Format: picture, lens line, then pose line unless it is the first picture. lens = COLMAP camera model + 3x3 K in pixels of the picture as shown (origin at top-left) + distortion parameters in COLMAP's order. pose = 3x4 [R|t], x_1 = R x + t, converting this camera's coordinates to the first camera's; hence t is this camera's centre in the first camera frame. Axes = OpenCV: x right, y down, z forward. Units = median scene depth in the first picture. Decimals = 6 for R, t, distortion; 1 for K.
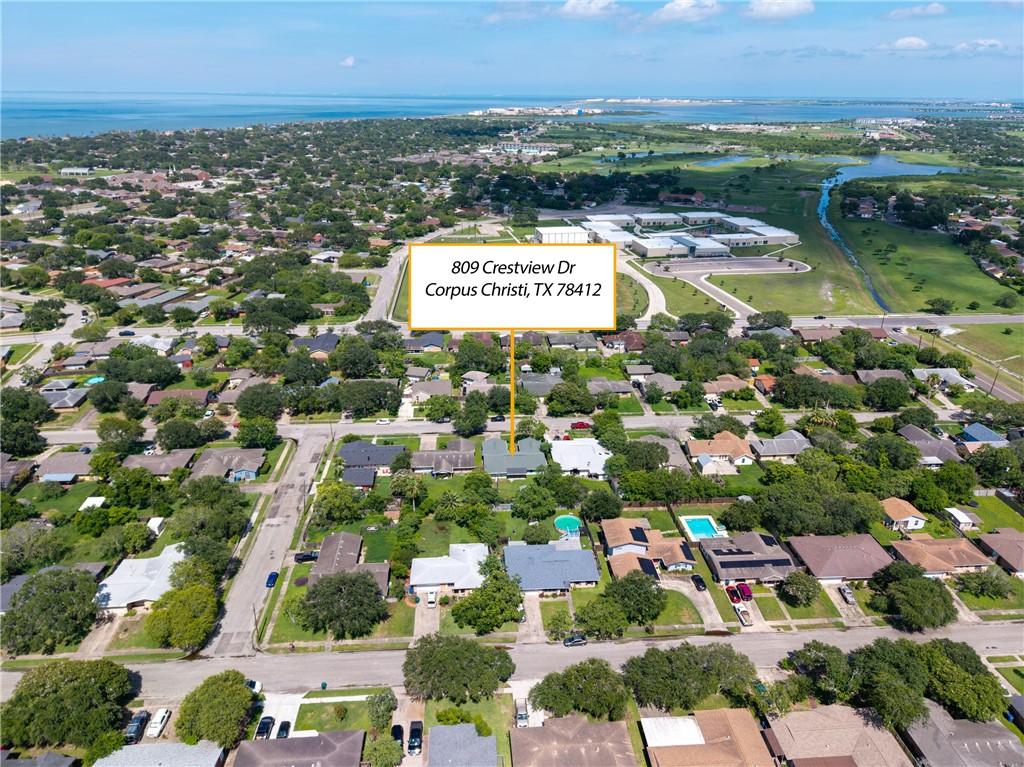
lens RADIAL K [[686.6, 0, 512.0], [0, 686.6, 383.5], [0, 0, 1]] dist [0.006437, 0.000589]
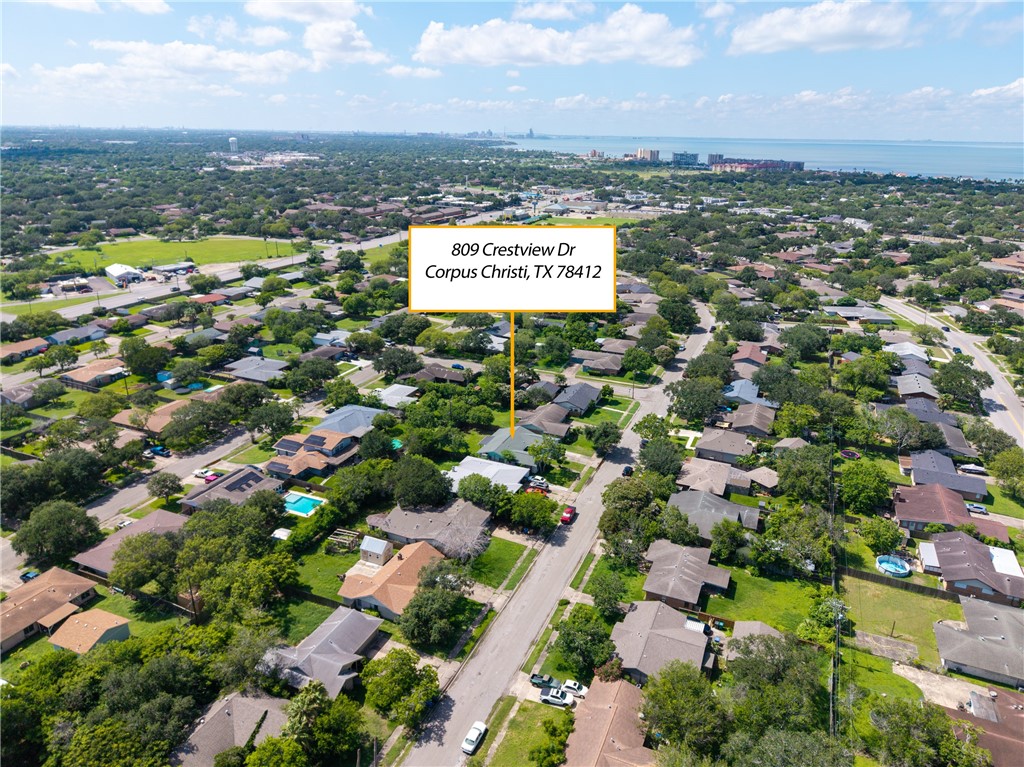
lens RADIAL K [[686.6, 0, 512.0], [0, 686.6, 383.5], [0, 0, 1]] dist [0.006437, 0.000589]
pose [[-0.464130, 0.290027, -0.836939, 0.932802], [-0.363582, 0.799227, 0.478585, -0.498288], [0.807707, 0.526422, -0.265497, 1.496429]]
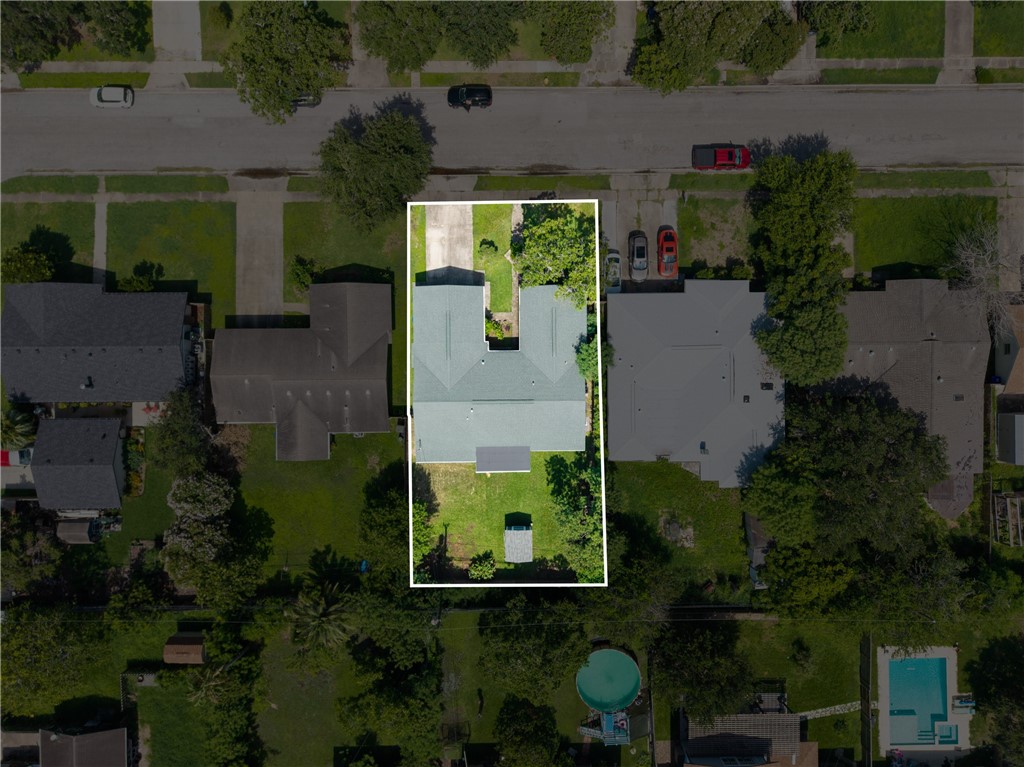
lens RADIAL K [[686.6, 0, 512.0], [0, 686.6, 383.5], [0, 0, 1]] dist [0.006437, 0.000589]
pose [[0.997921, 0.064442, 0.000778, 0.010283], [-0.024839, 0.373458, 0.927315, -0.273652], [0.059468, -0.925406, 0.374282, 1.071473]]
